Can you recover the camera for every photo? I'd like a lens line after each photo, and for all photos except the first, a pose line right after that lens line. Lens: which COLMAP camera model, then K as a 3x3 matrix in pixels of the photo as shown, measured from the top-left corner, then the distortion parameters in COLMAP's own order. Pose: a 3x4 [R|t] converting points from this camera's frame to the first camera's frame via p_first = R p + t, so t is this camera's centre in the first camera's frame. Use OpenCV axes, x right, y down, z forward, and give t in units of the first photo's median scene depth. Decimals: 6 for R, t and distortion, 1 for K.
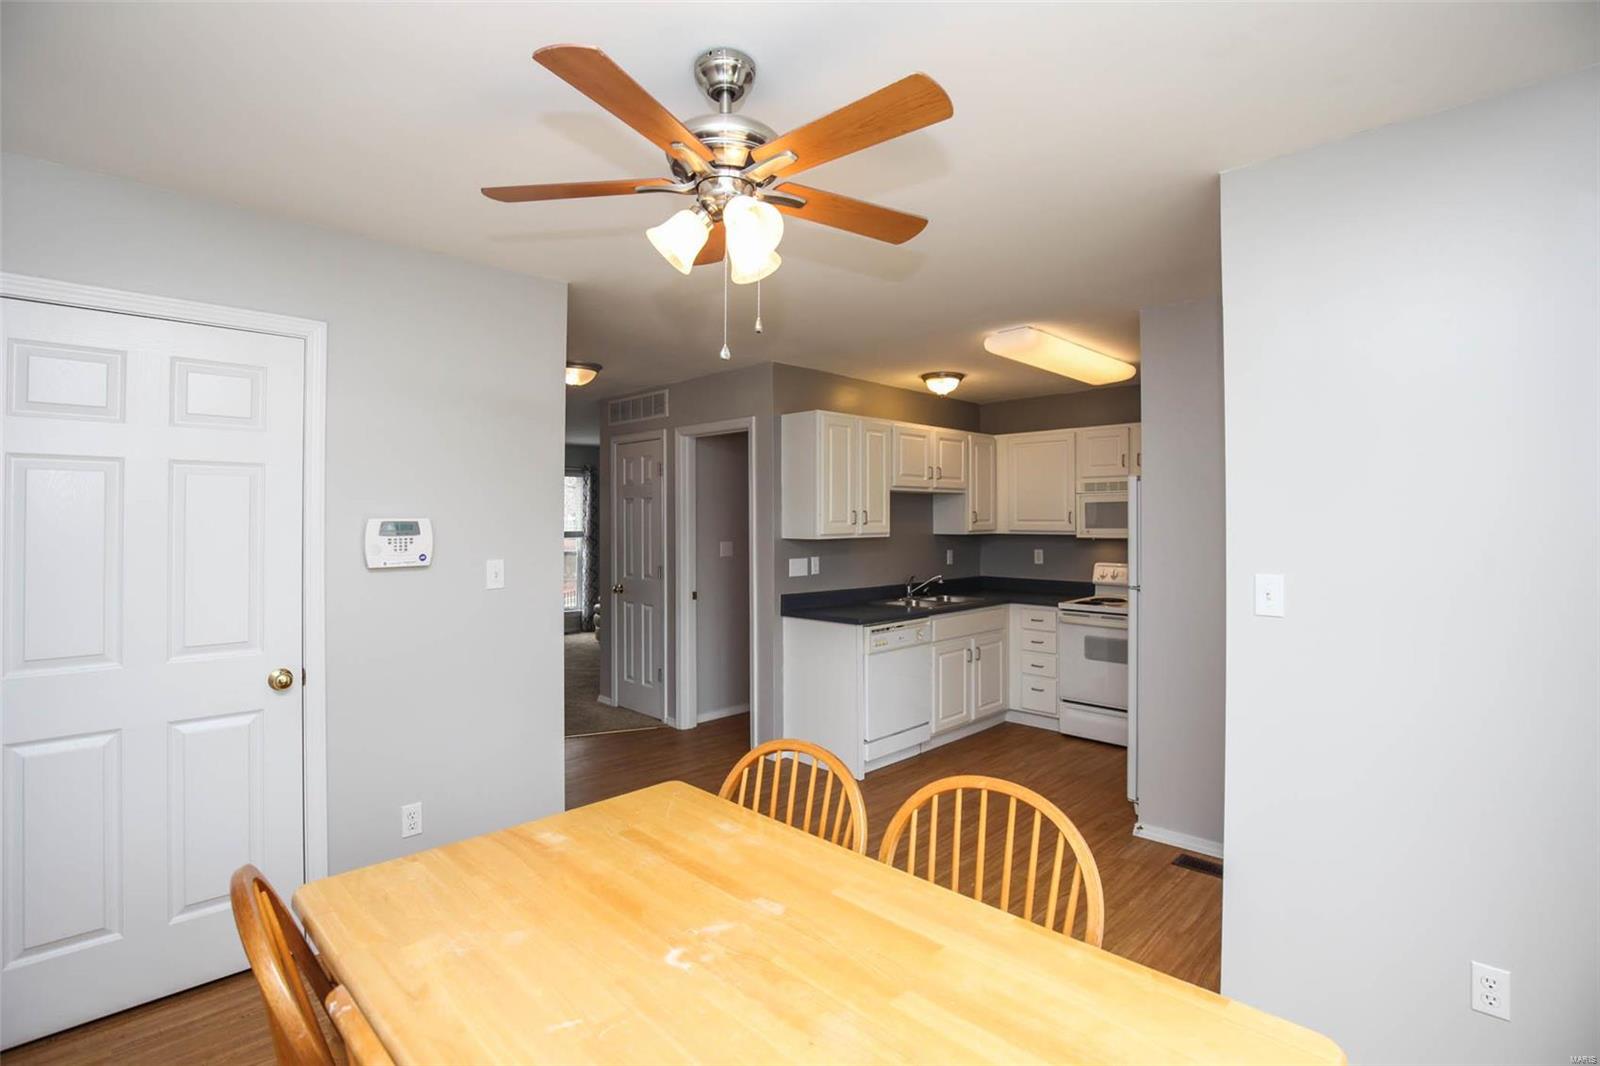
lens RADIAL K [[745.0, 0, 800.9], [0, 745.0, 511.7], [0, 0, 1]] dist [-0.028983, -0.000174]
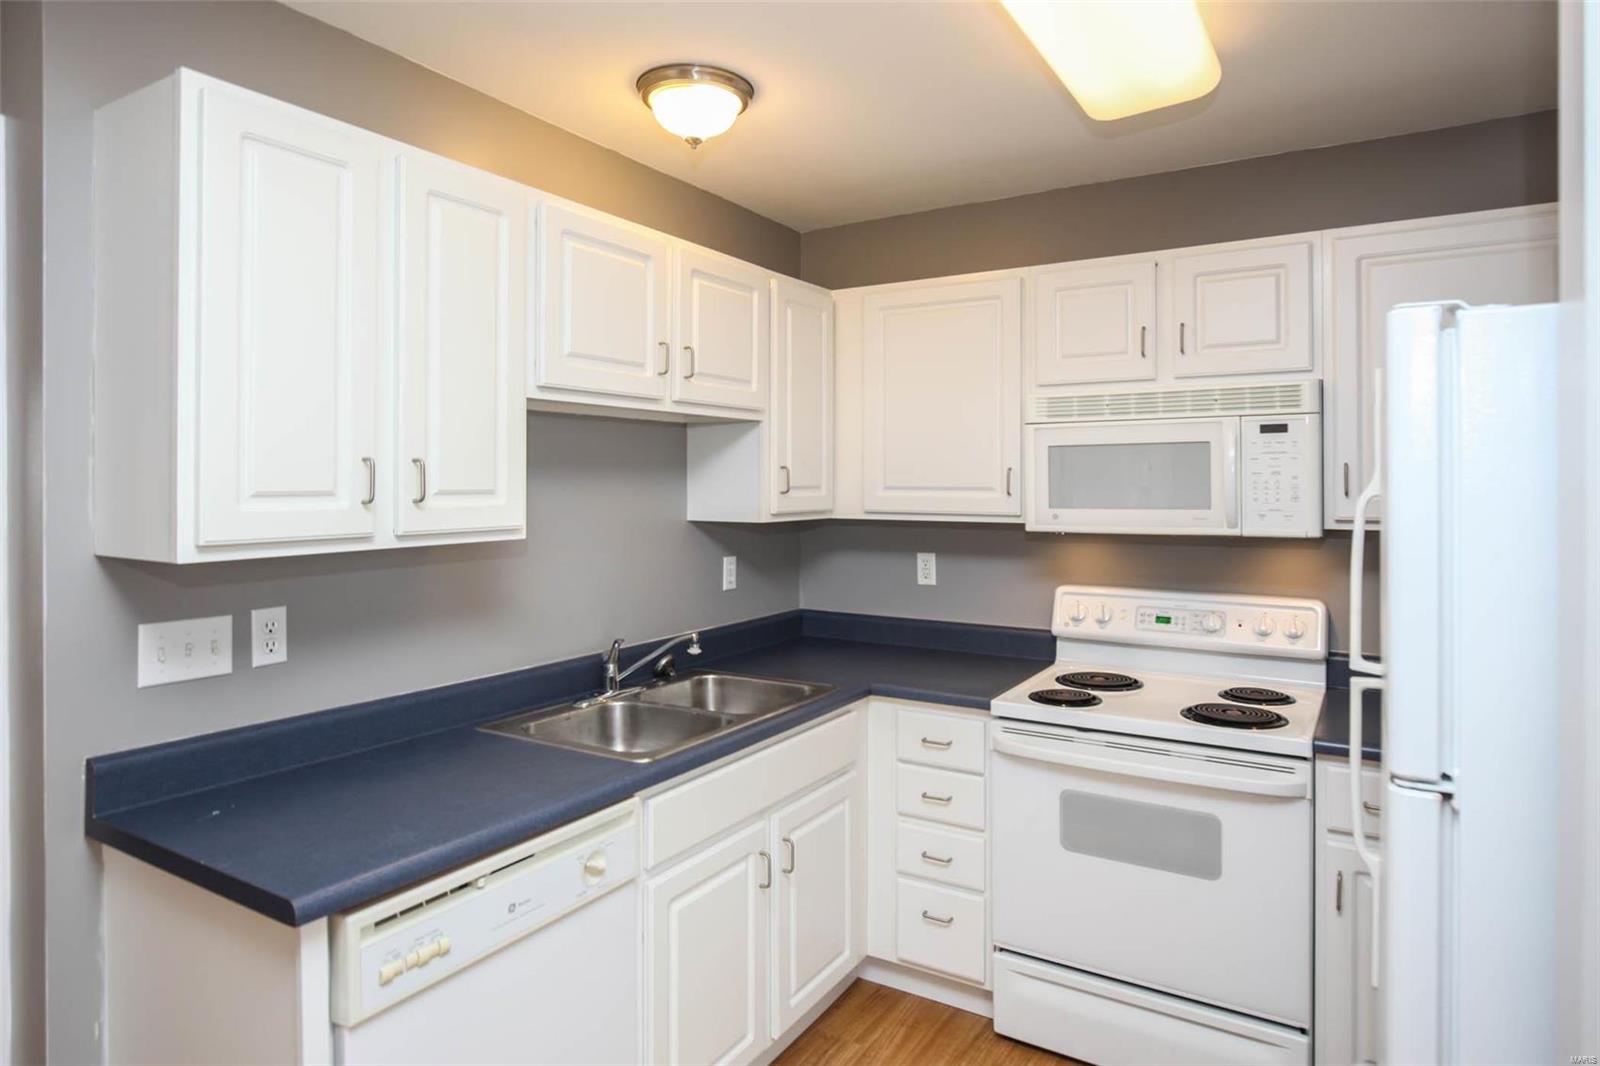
lens RADIAL K [[932.2, 0, 803.6], [0, 932.2, 478.4], [0, 0, 1]] dist [-0.010213, -0.000176]
pose [[0.973384, 0.003400, 0.229154, 0.136273], [-0.004928, 0.999969, 0.006096, 0.003509], [-0.229126, -0.007063, 0.973371, 0.538073]]
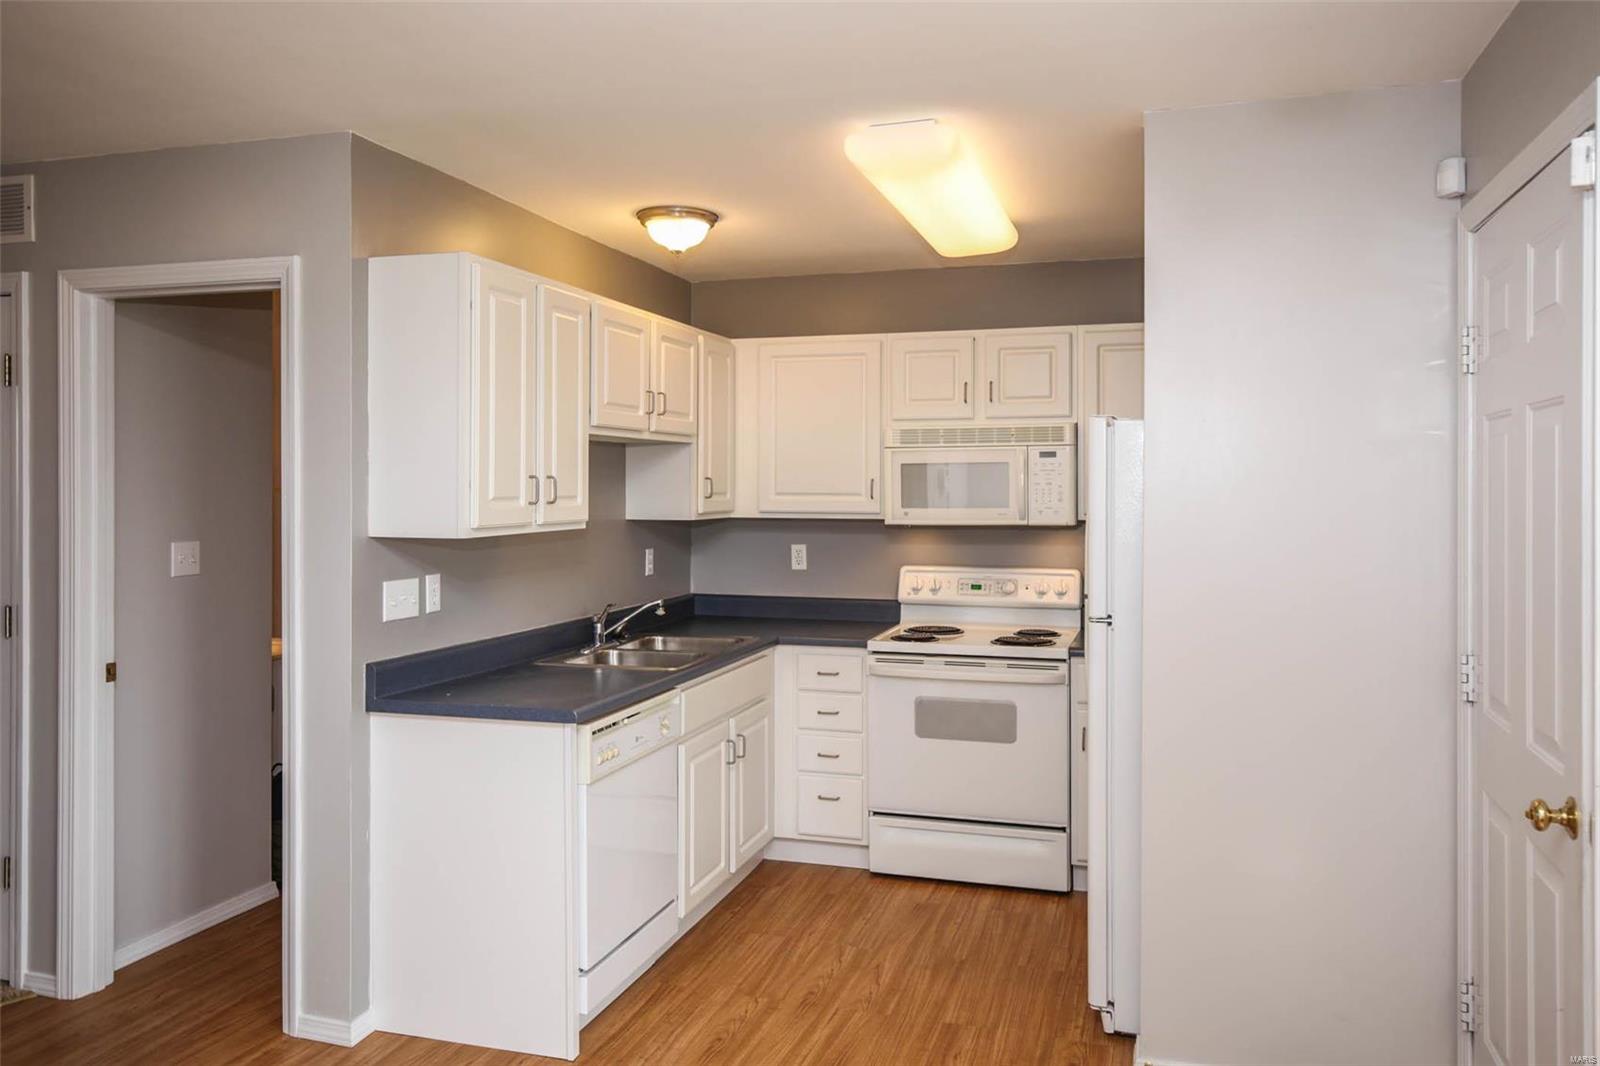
lens RADIAL K [[1168.6, 0, 797.1], [0, 1168.6, 488.7], [0, 0, 1]] dist [0.014004, 0.003944]
pose [[0.887647, 0.001097, 0.460524, -0.107291], [-0.006964, 0.999915, 0.011041, -0.001989], [-0.460472, -0.013007, 0.887579, 0.234830]]
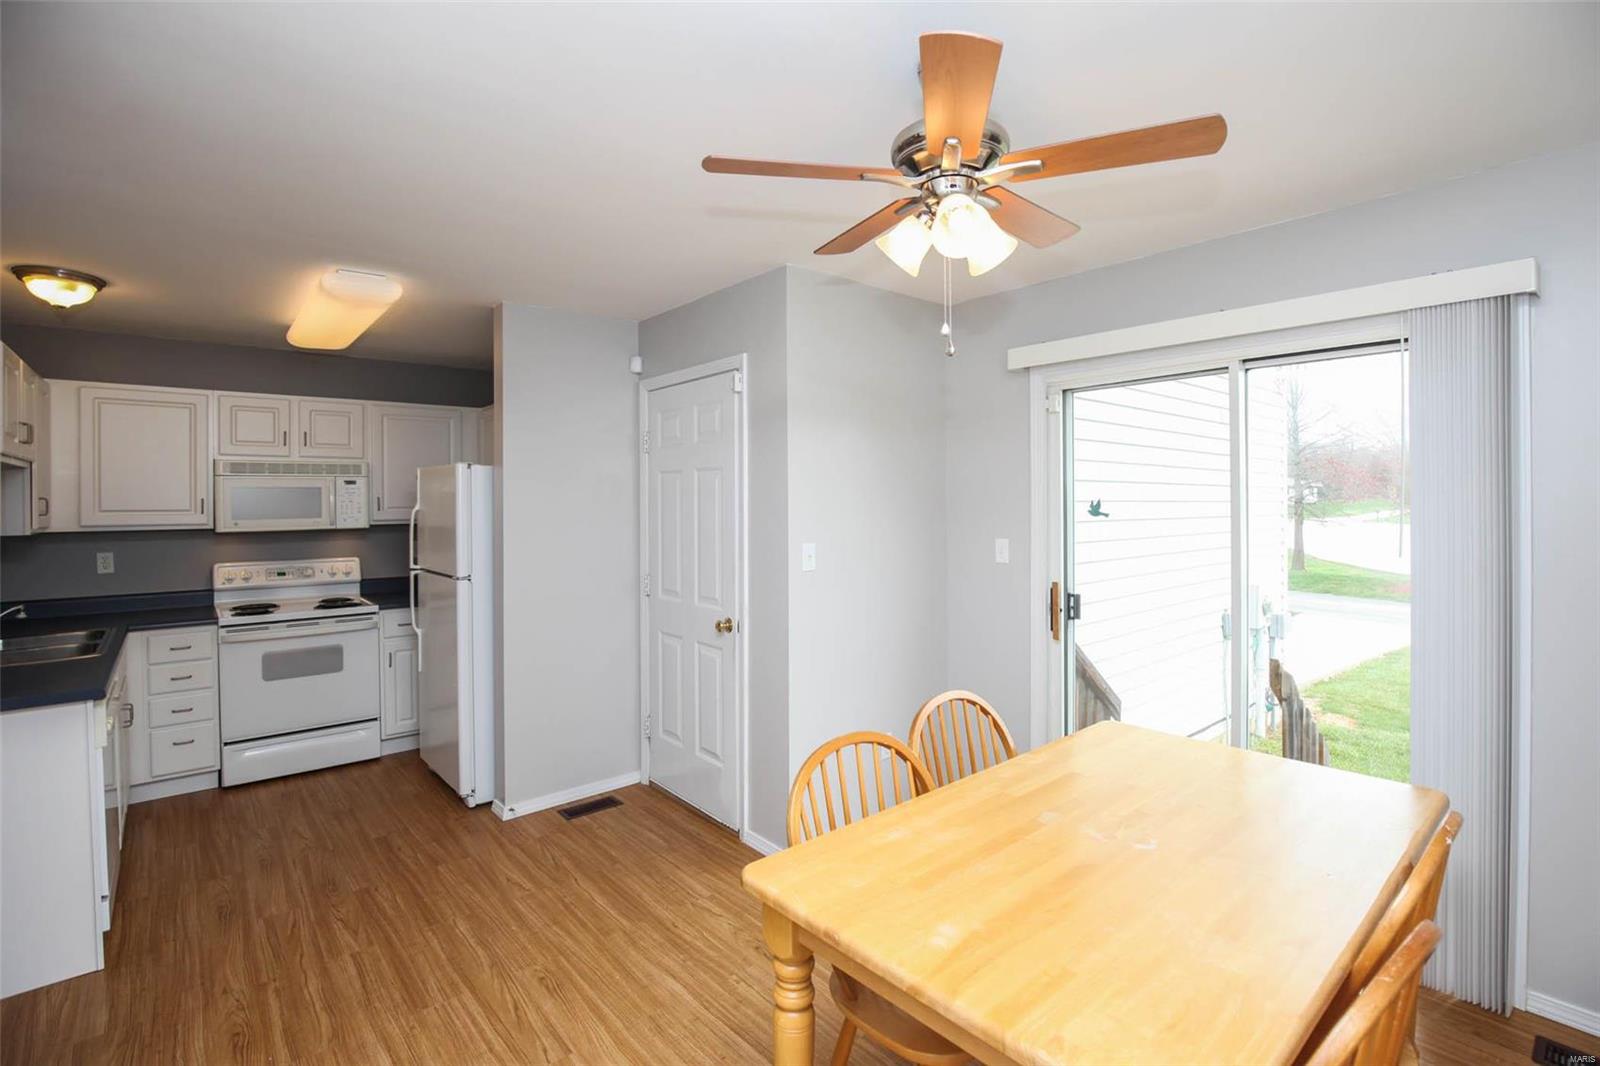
lens RADIAL K [[745.0, 0, 800.9], [0, 745.0, 511.7], [0, 0, 1]] dist [-0.028983, -0.000174]
pose [[0.085238, -0.014506, 0.996255, -0.340769], [-0.005863, 0.999869, 0.015060, -0.001483], [-0.996343, -0.007125, 0.085142, 0.337023]]
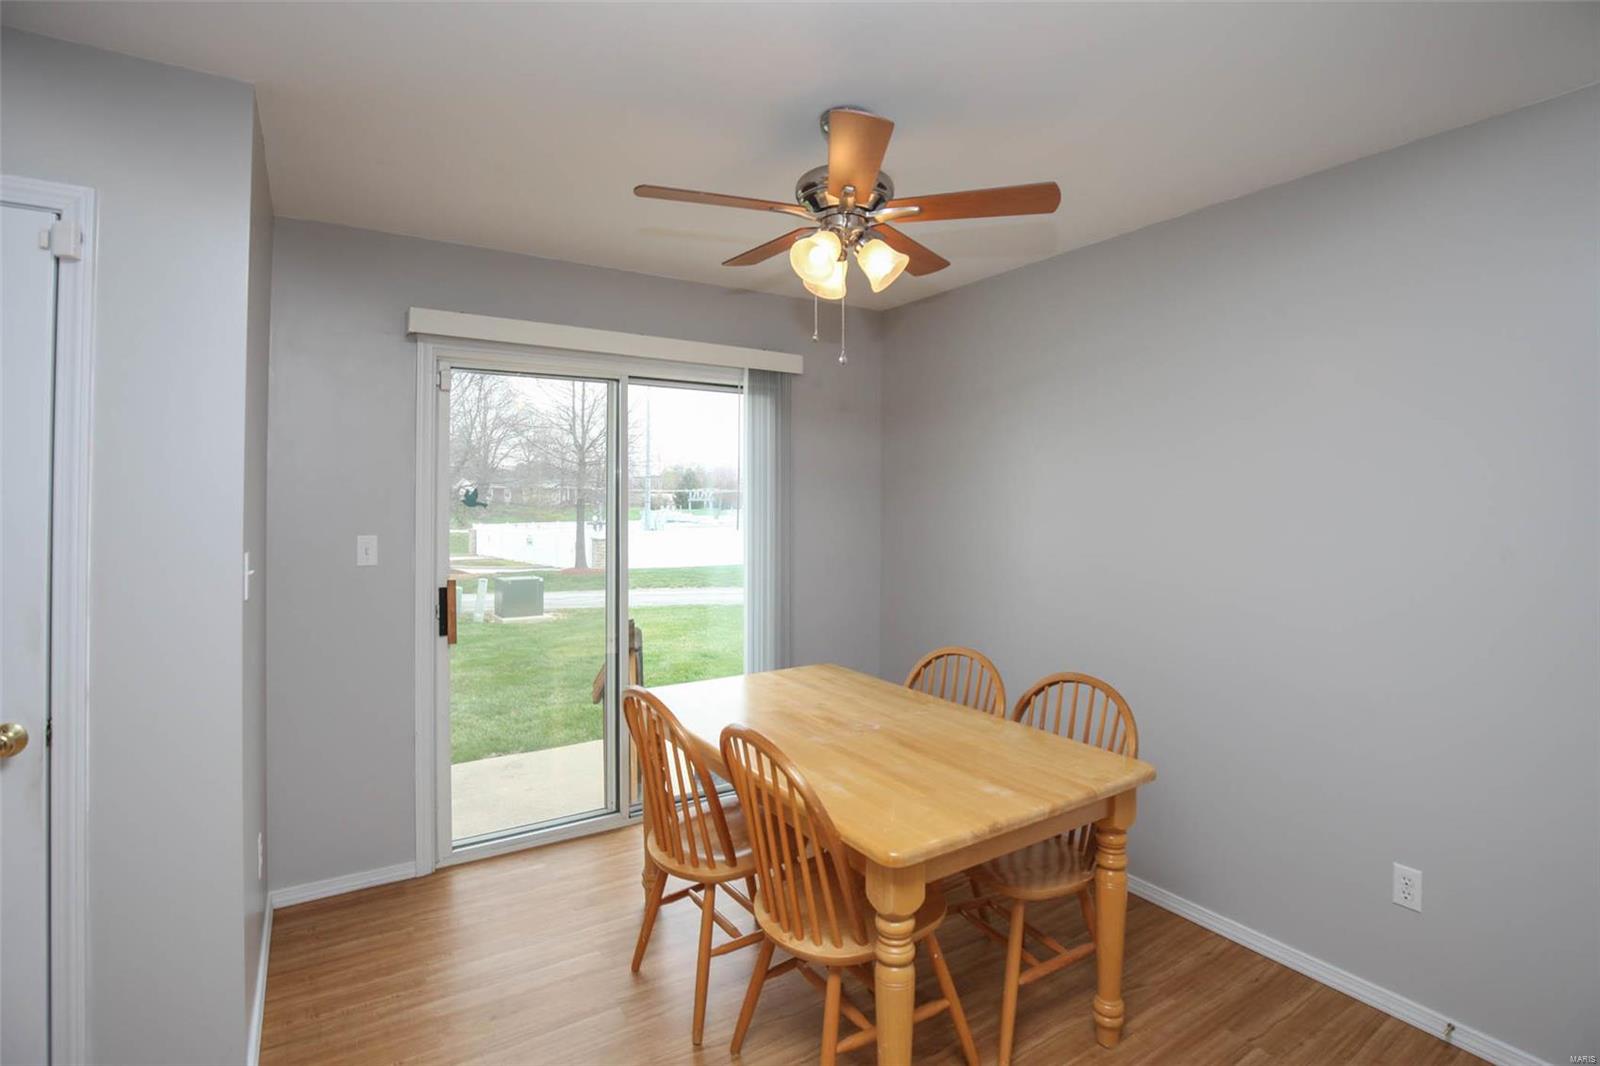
lens RADIAL K [[771.1, 0, 805.0], [0, 771.1, 492.2], [0, 0, 1]] dist [-0.029096, -0.000017]
pose [[-0.974215, -0.002063, 0.225612, -0.097665], [-0.006866, 0.999766, -0.020506, 0.009523], [-0.225517, -0.021526, -0.974001, 0.671148]]
